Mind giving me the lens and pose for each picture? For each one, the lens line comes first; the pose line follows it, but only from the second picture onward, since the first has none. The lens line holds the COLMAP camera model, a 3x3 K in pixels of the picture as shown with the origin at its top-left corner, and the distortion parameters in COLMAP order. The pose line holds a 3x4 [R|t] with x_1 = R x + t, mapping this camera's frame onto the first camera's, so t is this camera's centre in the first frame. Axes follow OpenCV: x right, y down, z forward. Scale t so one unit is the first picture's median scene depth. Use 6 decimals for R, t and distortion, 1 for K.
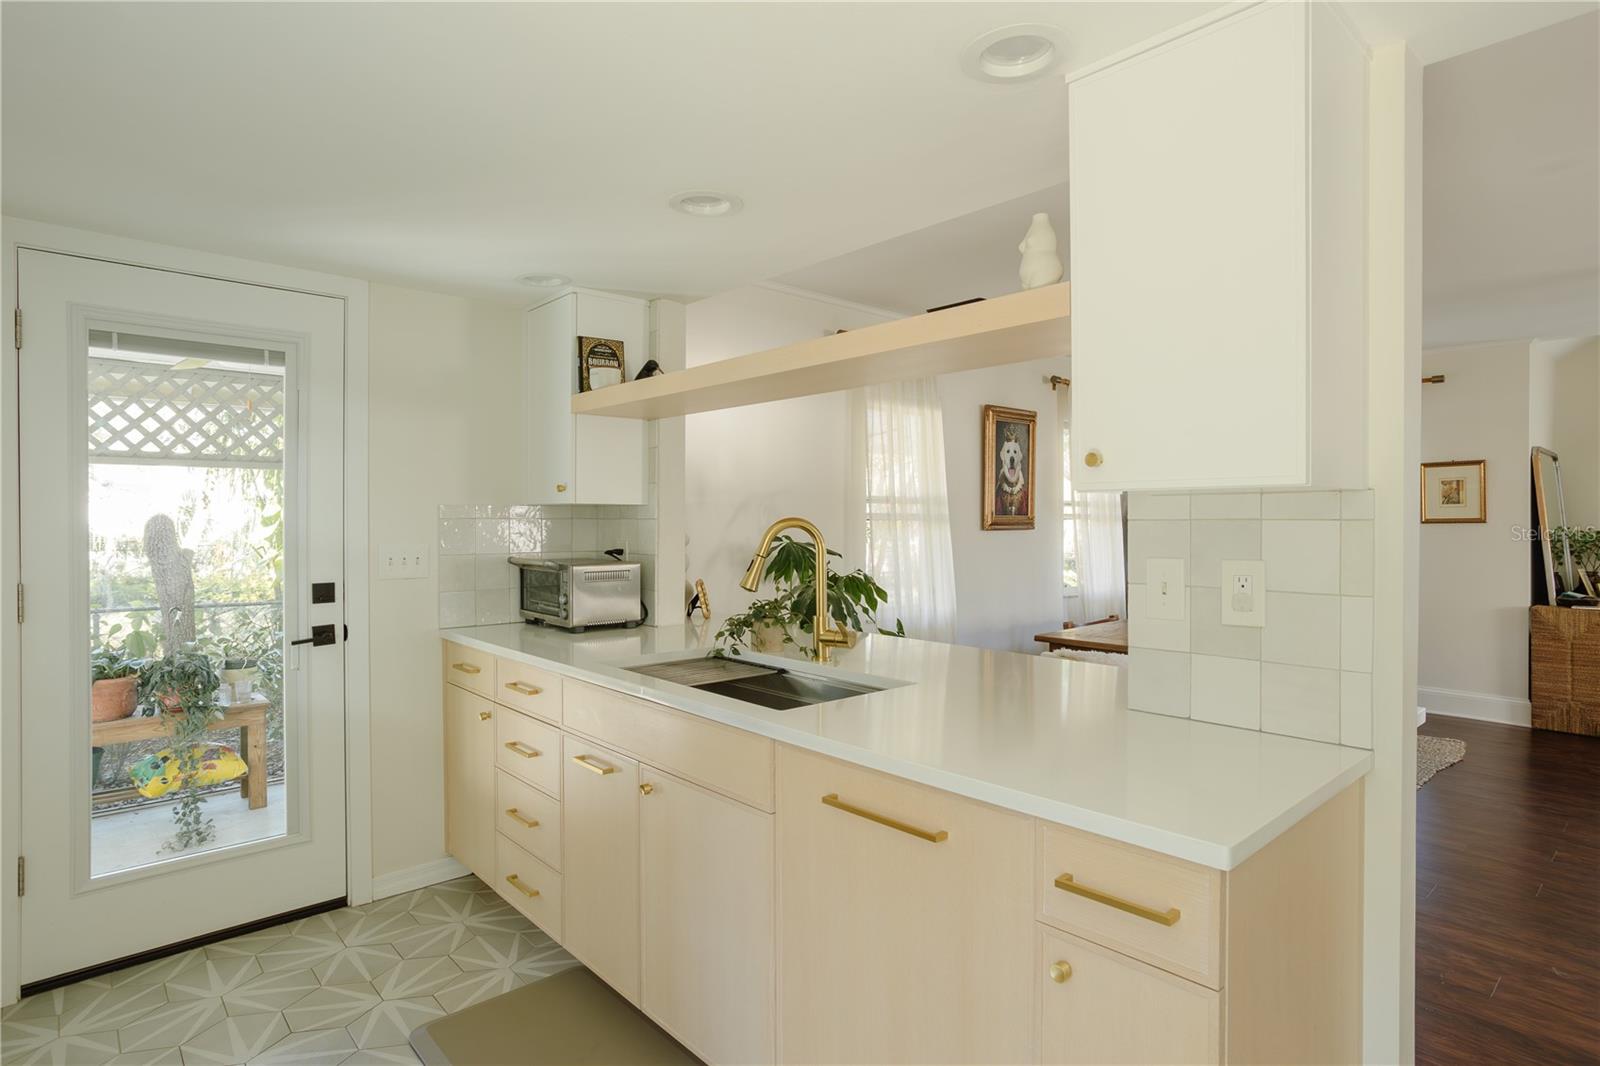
lens RADIAL K [[876.9, 0, 807.3], [0, 876.9, 531.7], [0, 0, 1]] dist [-0.036225, 0.034674]
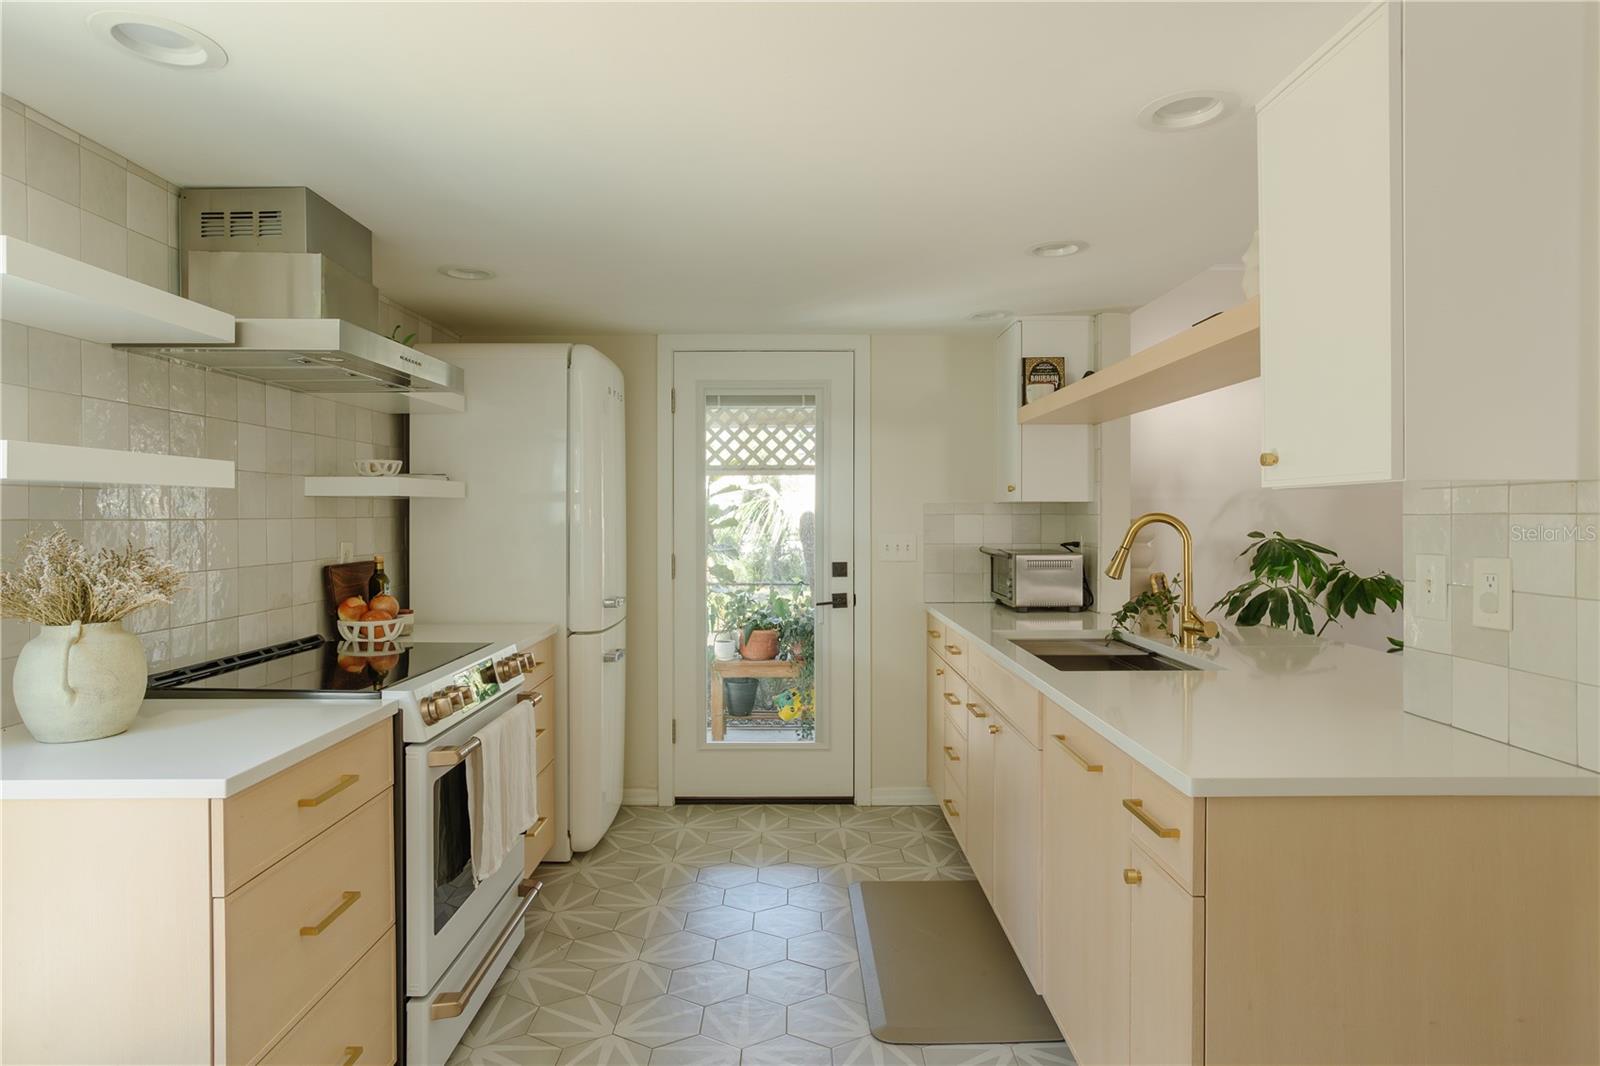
lens RADIAL K [[954.4, 0, 800.0], [0, 954.4, 533.0], [0, 0, 1]] dist [0.000246, 0.000226]
pose [[0.751377, 0.011113, -0.659780, 0.356591], [-0.008037, 0.999938, 0.007689, 0.002345], [0.659824, -0.000475, 0.751420, -0.152367]]
